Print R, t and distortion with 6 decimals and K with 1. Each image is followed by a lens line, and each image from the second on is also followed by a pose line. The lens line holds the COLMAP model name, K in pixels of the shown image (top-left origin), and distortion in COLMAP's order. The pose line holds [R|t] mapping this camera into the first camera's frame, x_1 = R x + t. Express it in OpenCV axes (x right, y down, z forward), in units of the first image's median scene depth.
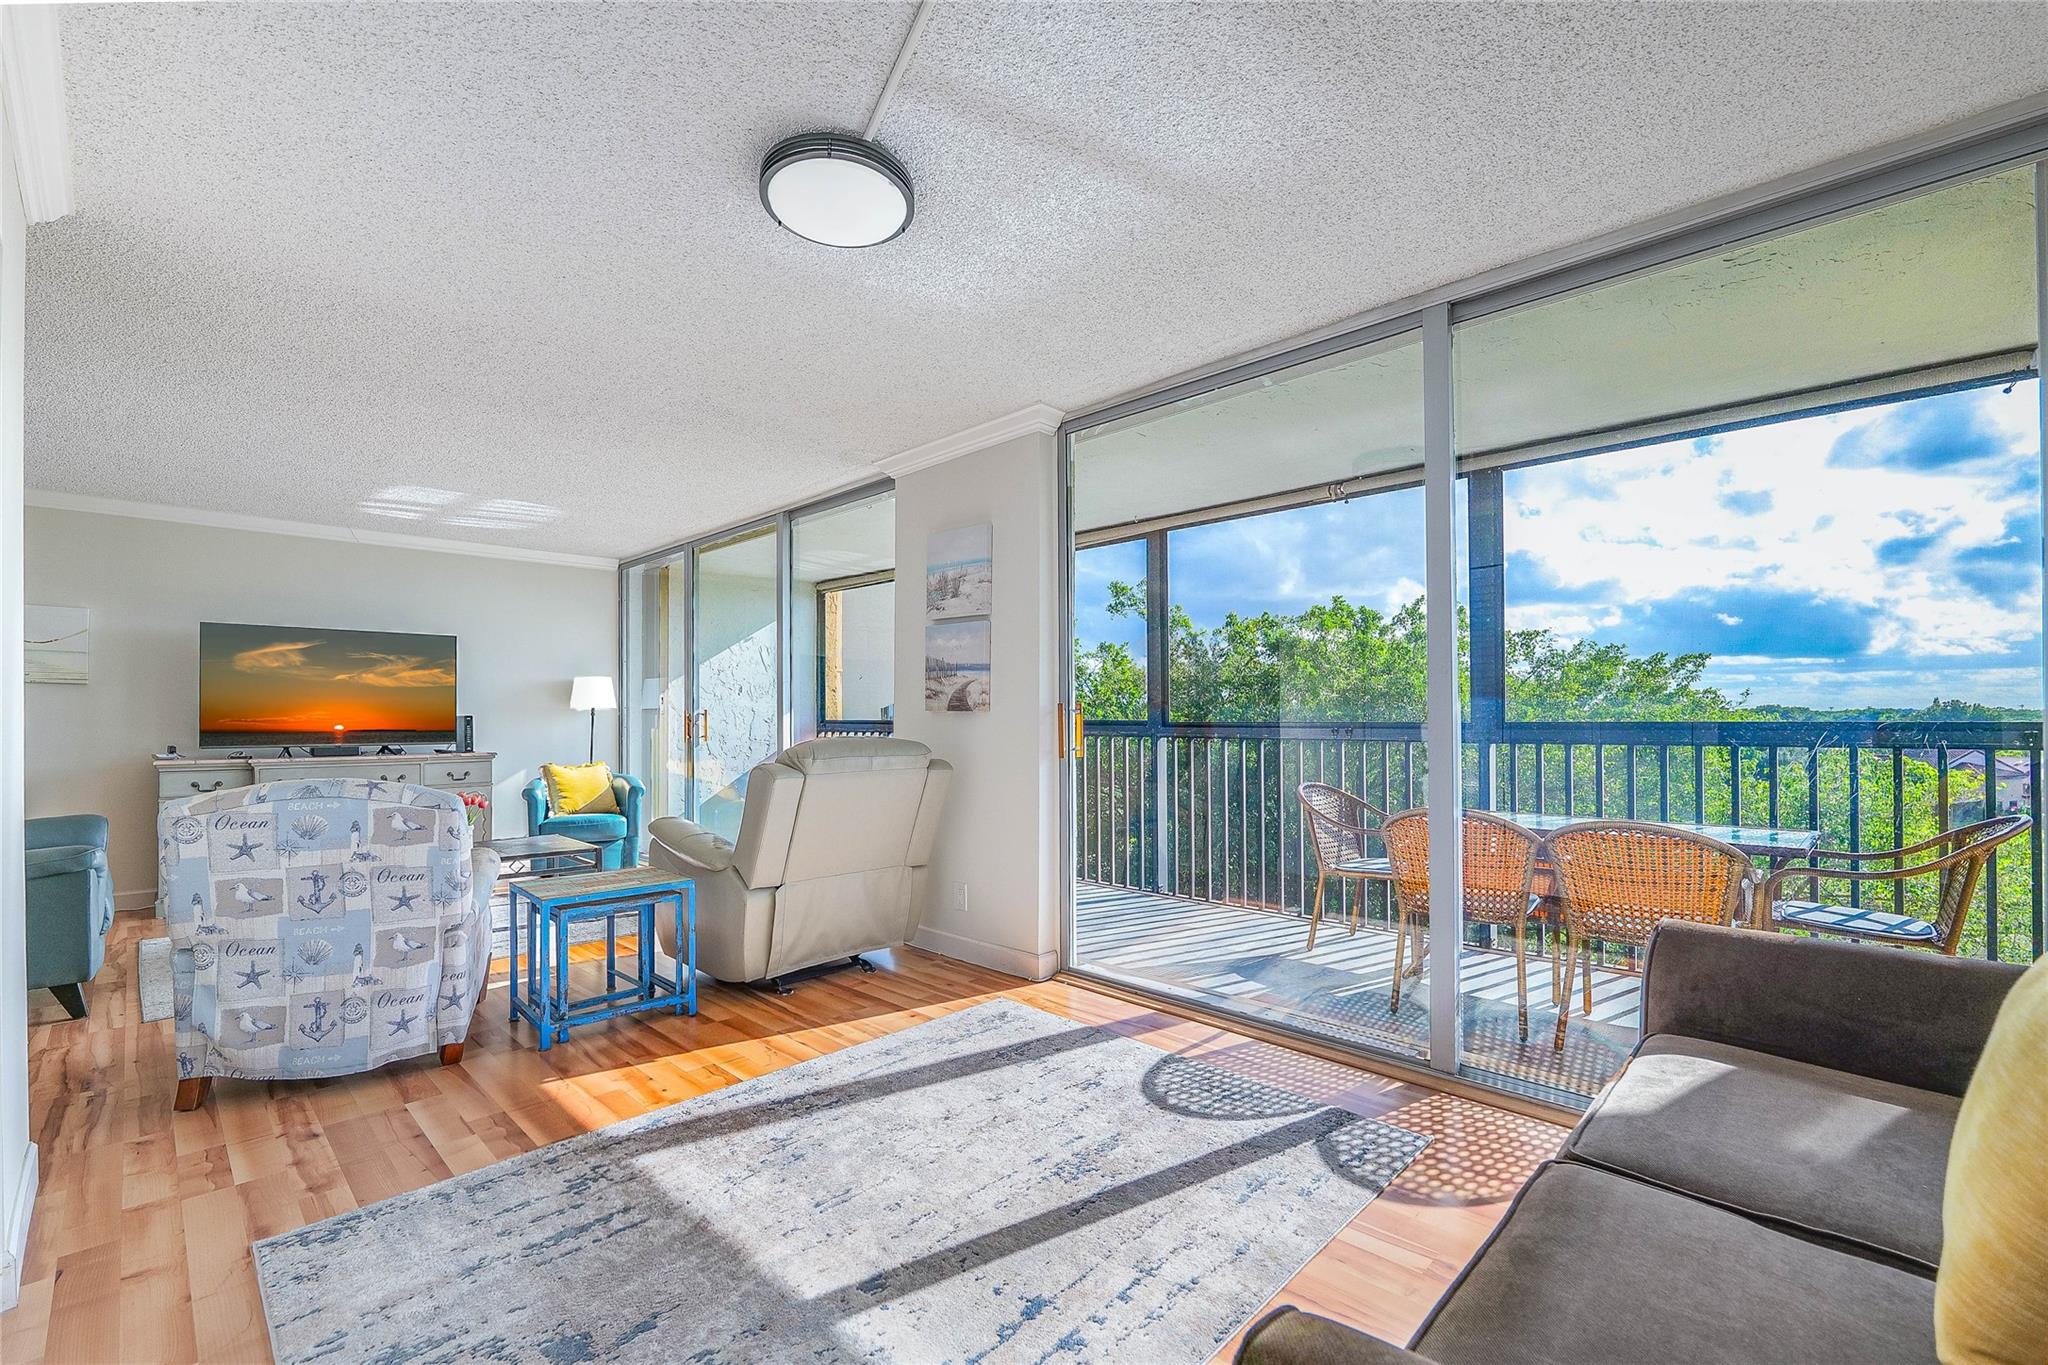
lens RADIAL K [[888.5, 0, 1020.5], [0, 888.5, 712.6], [0, 0, 1]] dist [0.000342, 0.000084]
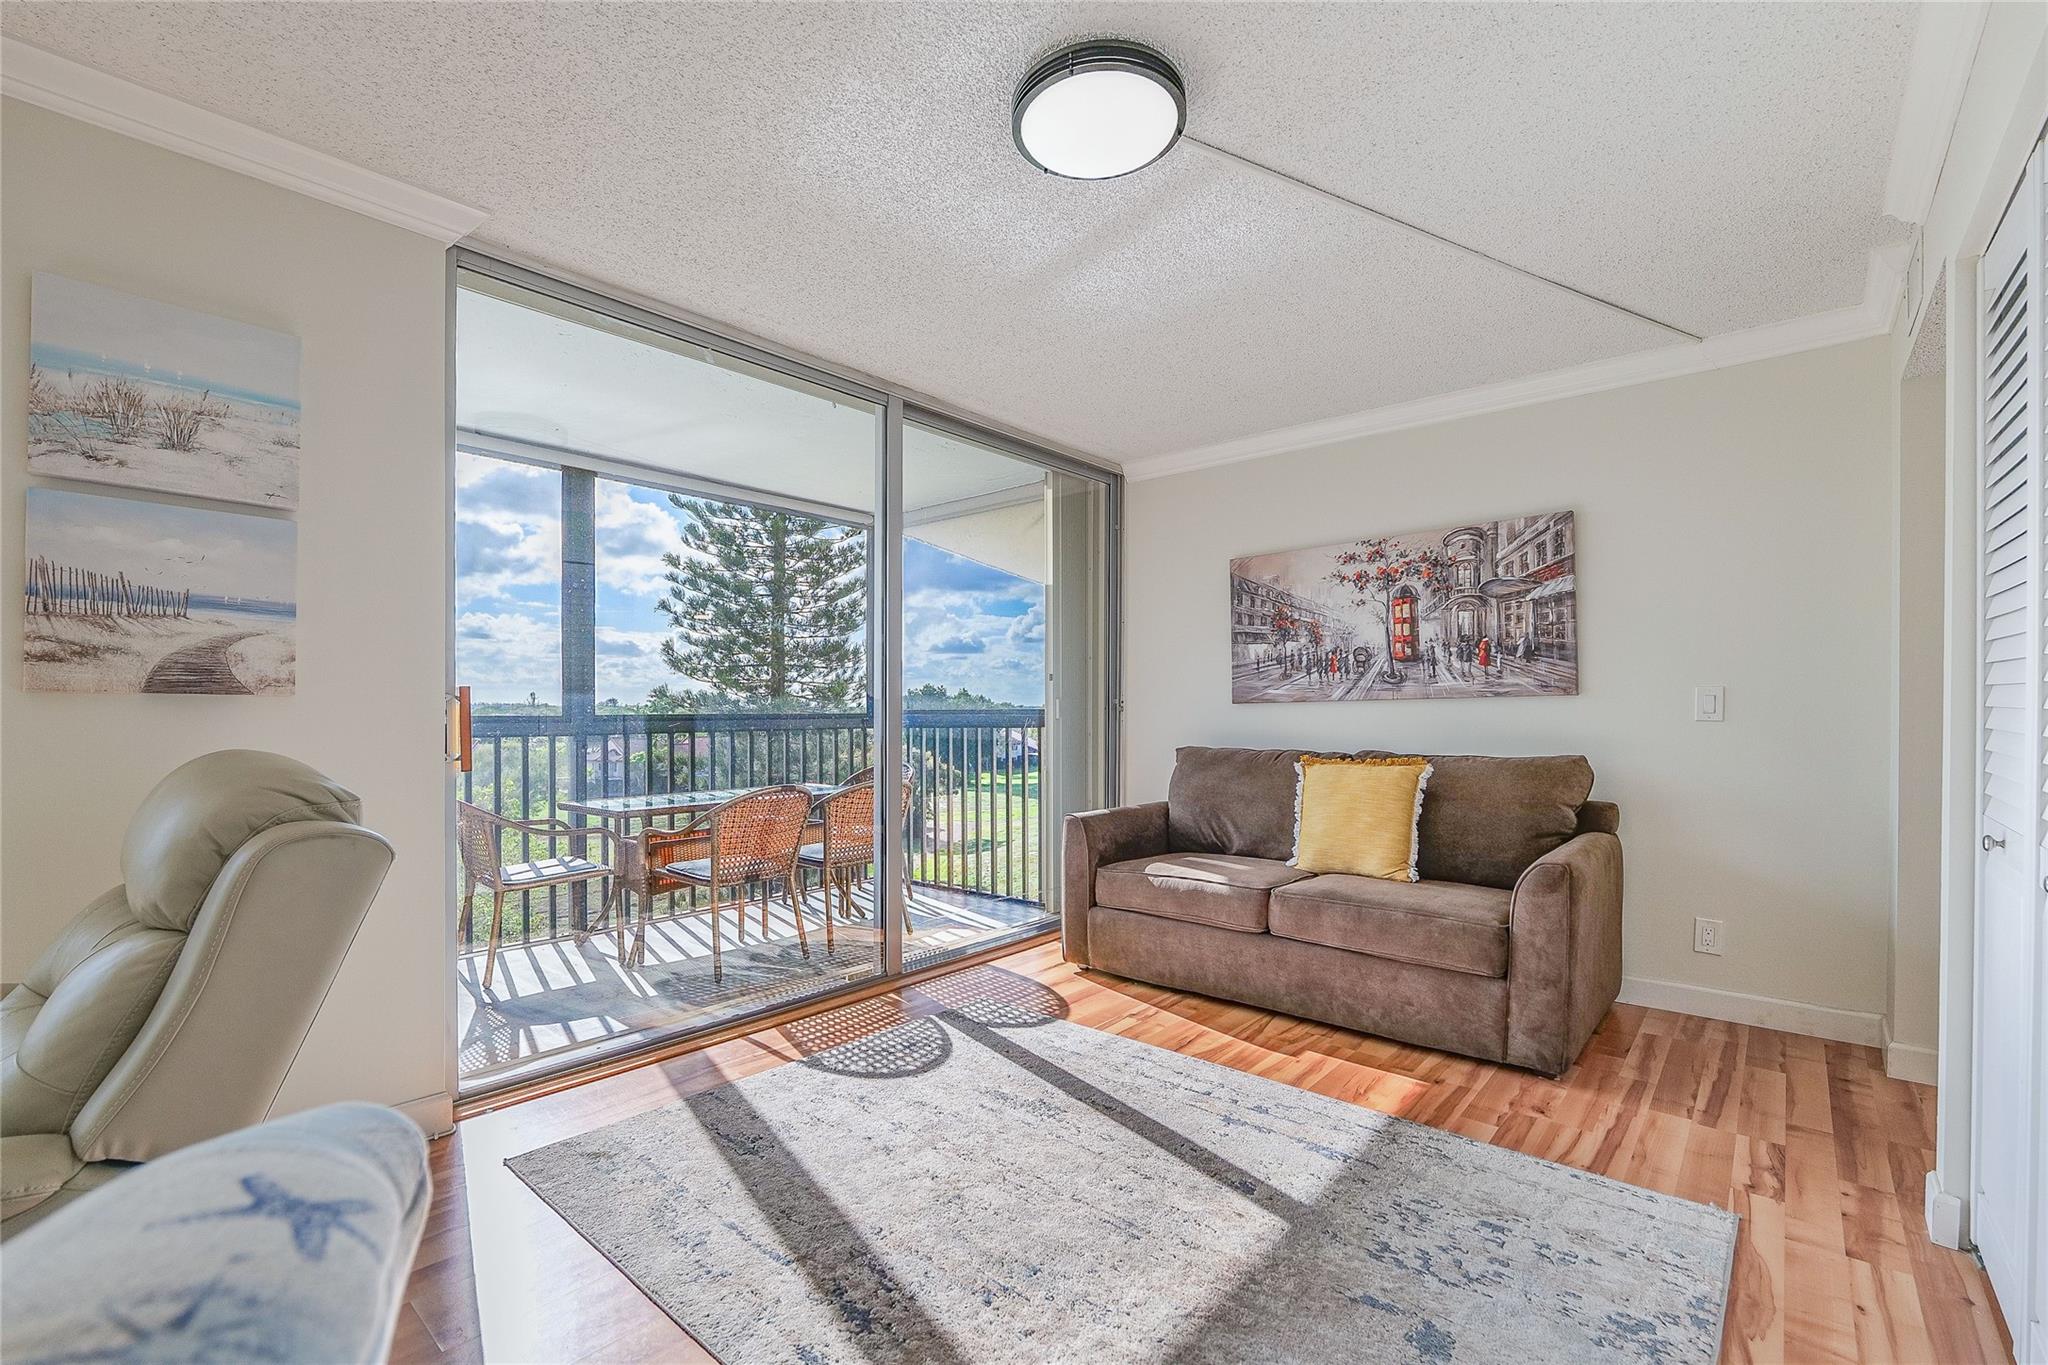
lens RADIAL K [[888.5, 0, 1020.5], [0, 888.5, 712.6], [0, 0, 1]] dist [0.000342, 0.000084]
pose [[-0.046641, 0.000439, 0.998912, -0.672895], [-0.001902, 0.999998, -0.000528, 0.009883], [-0.998910, -0.001924, -0.046640, 0.688026]]
